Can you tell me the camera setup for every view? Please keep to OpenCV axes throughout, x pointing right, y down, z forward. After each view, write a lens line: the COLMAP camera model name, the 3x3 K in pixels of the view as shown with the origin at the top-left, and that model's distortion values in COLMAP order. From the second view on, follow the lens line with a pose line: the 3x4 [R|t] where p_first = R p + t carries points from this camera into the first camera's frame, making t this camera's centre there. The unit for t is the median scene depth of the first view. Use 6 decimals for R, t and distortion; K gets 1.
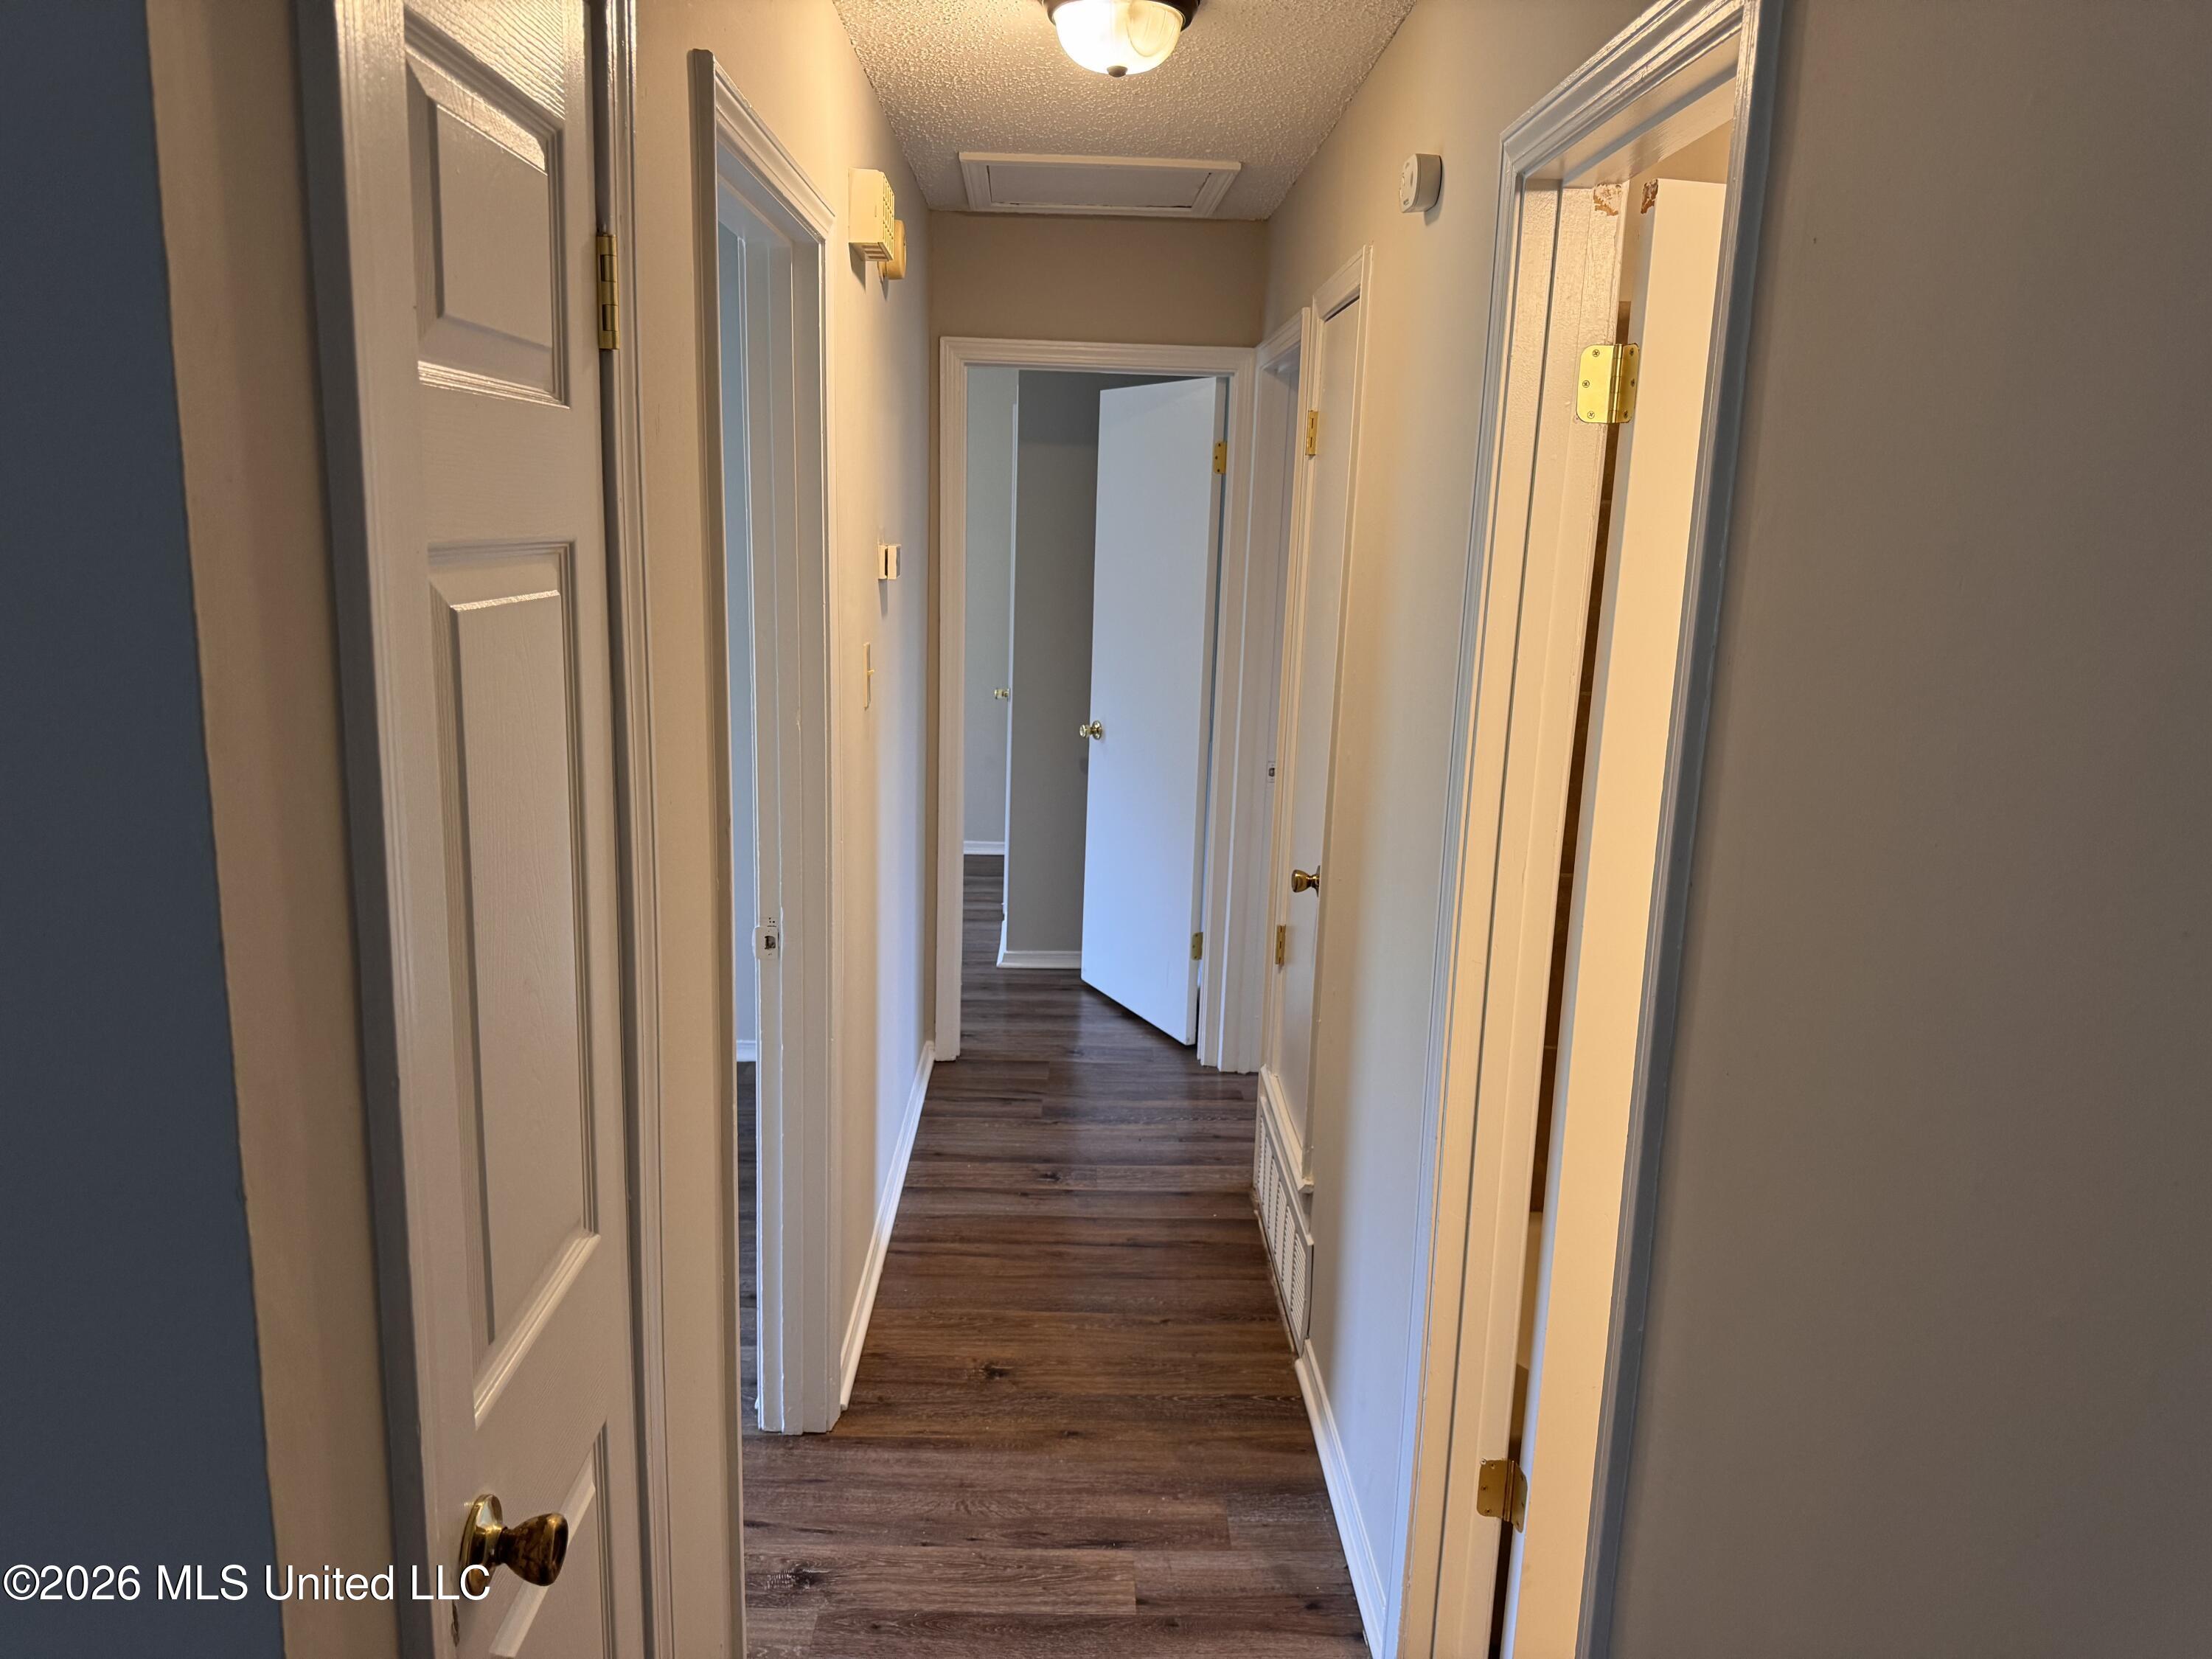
lens RADIAL K [[1603.9, 0, 1091.6], [0, 1603.9, 863.7], [0, 0, 1]] dist [-0.004752, -0.002010]
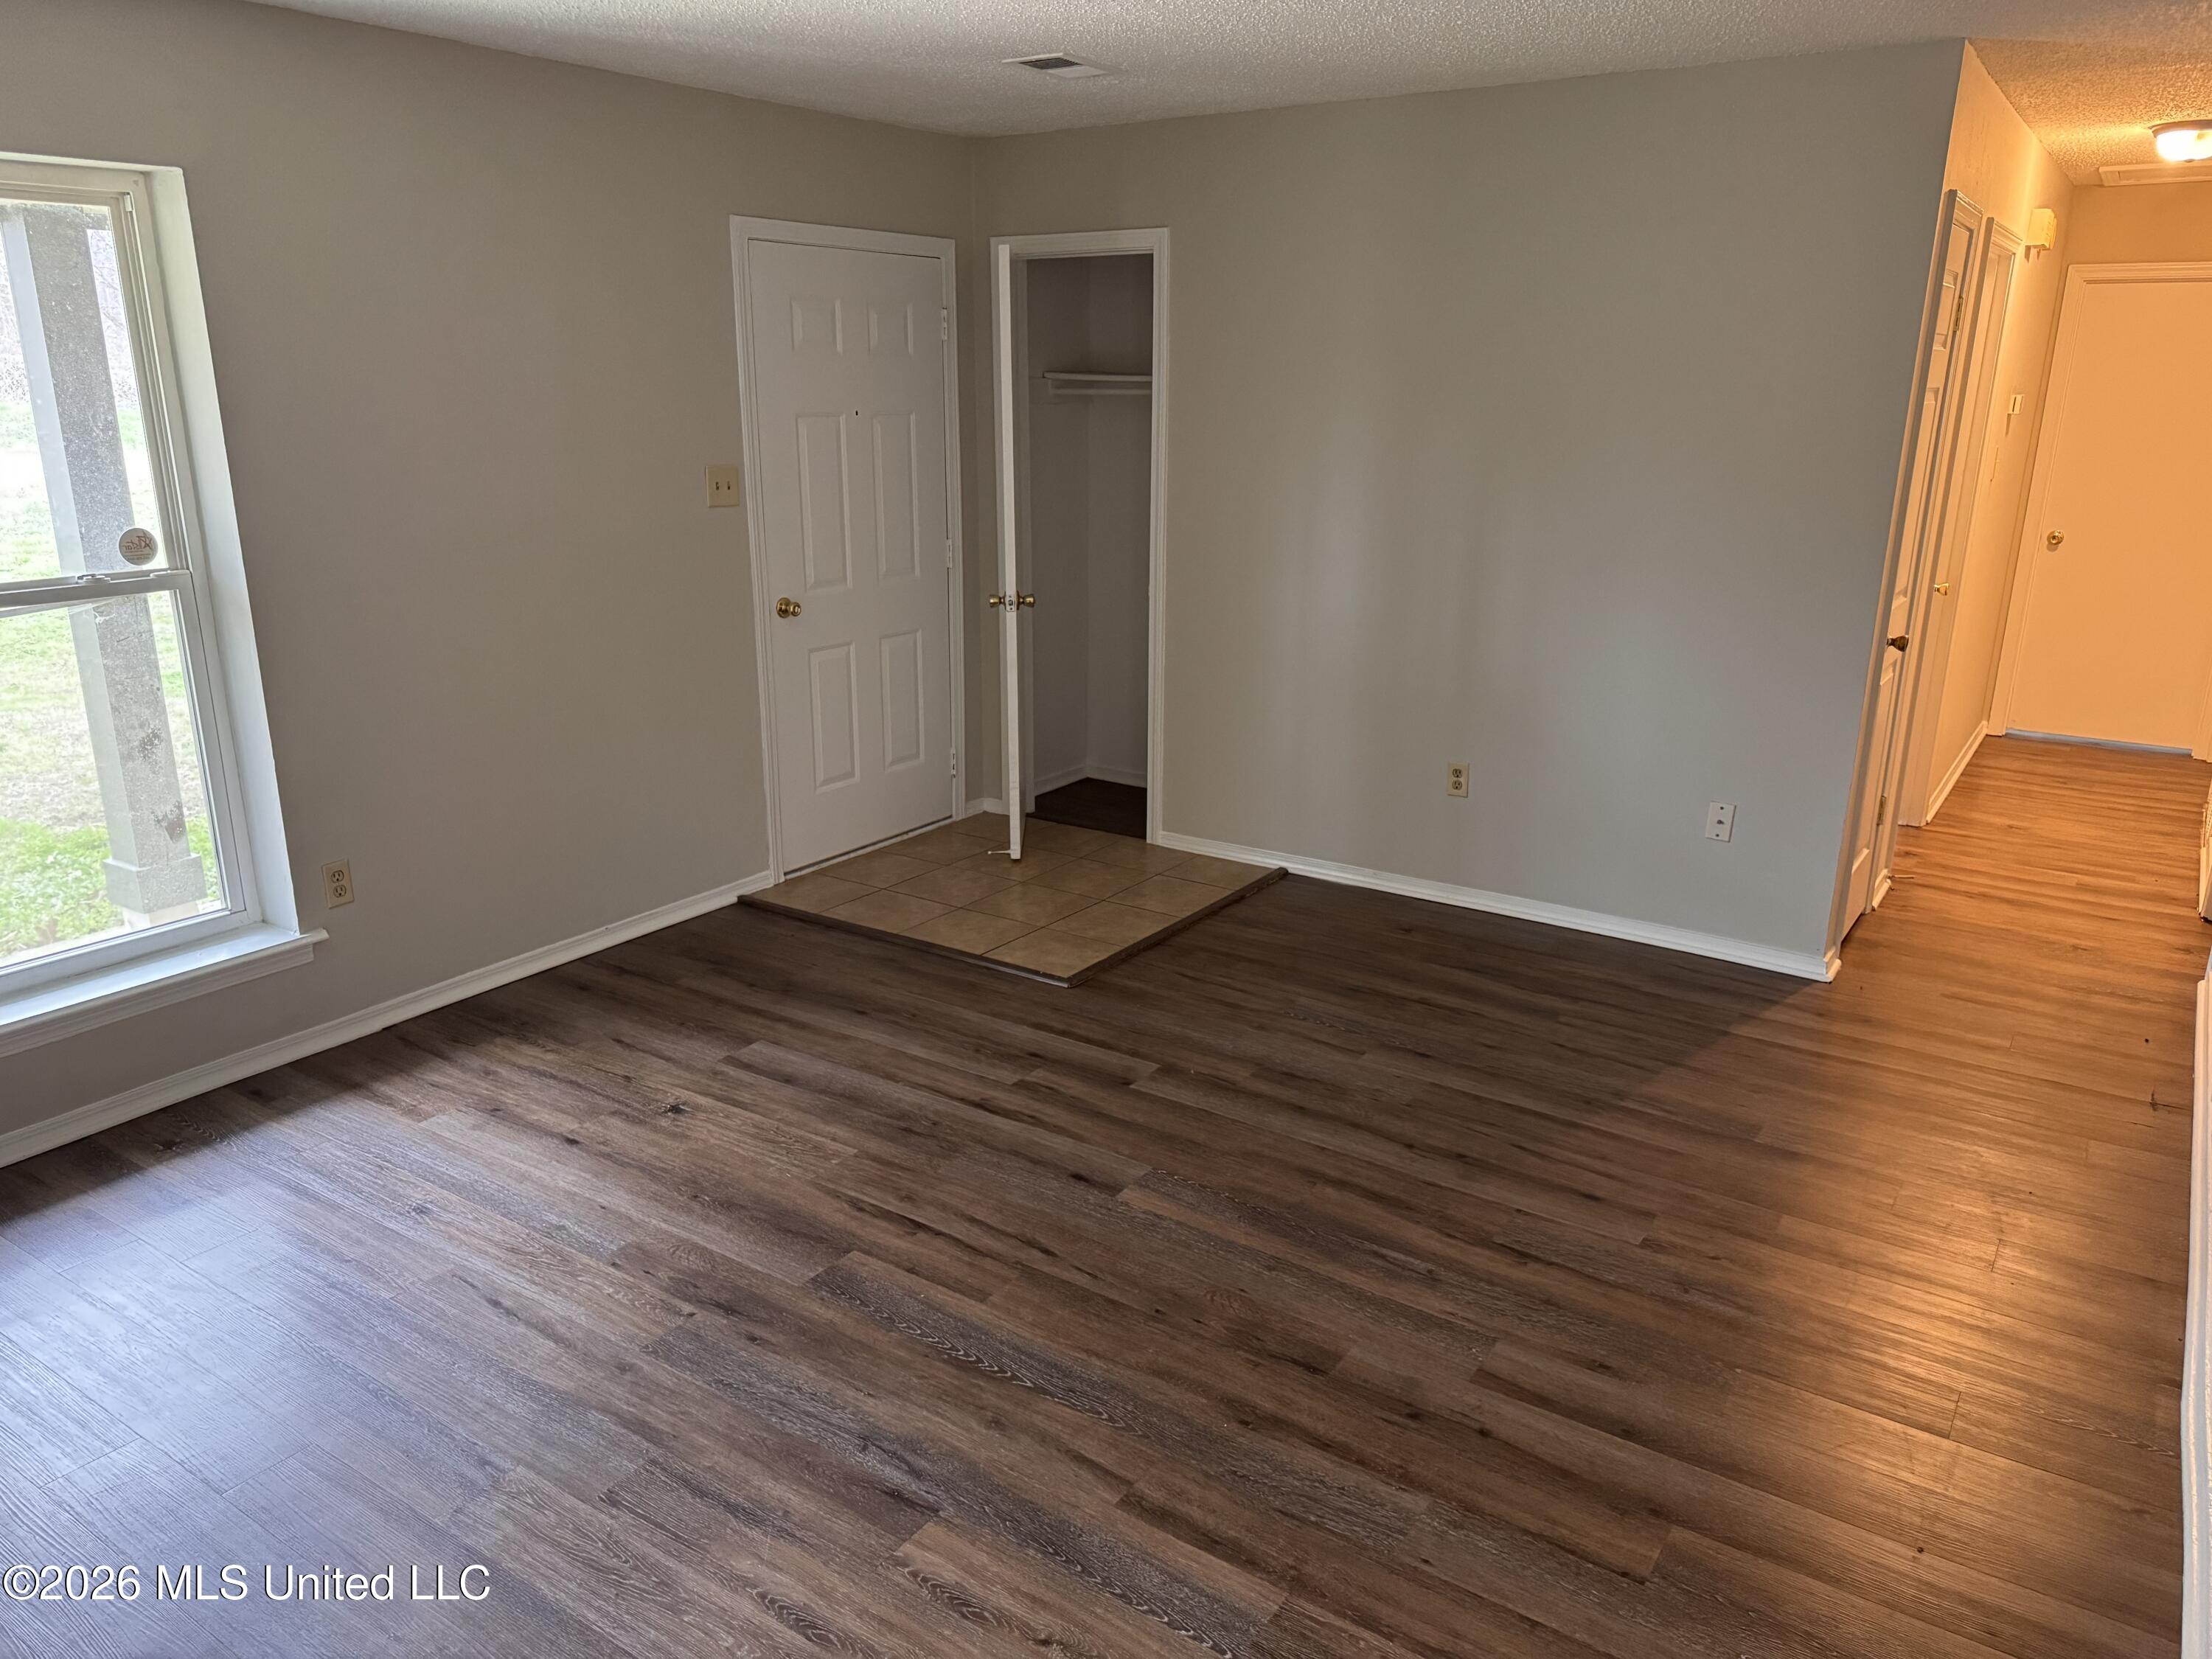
lens RADIAL K [[1603.9, 0, 1091.6], [0, 1603.9, 863.7], [0, 0, 1]] dist [-0.004752, -0.002010]
pose [[0.812018, 0.143231, -0.565784, 0.167274], [-0.093697, 0.988837, 0.115855, 0.302432], [0.576062, -0.041064, 0.816374, -1.573358]]
